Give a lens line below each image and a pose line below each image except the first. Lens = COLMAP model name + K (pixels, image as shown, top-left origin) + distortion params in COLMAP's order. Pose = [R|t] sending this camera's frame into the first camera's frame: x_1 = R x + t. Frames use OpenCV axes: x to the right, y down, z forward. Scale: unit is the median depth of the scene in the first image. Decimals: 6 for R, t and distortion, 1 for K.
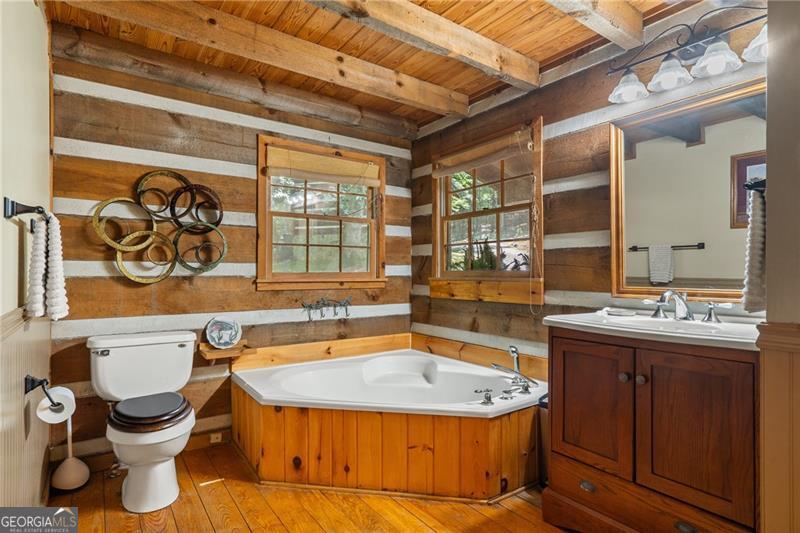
lens RADIAL K [[424.1, 0, 400.0], [0, 424.1, 266.5], [0, 0, 1]] dist [-0.000730, -0.000248]
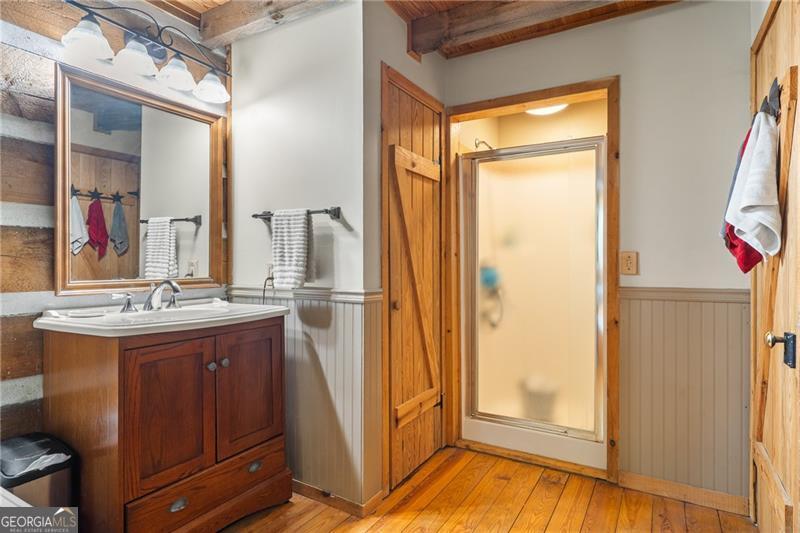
lens RADIAL K [[447.1, 0, 400.0], [0, 447.1, 266.5], [0, 0, 1]] dist [0.000004, -0.000092]
pose [[-0.403328, -0.005364, 0.915040, -0.528915], [-0.016319, 0.999866, -0.001332, 0.011295], [-0.914910, -0.015470, -0.403362, 0.841682]]
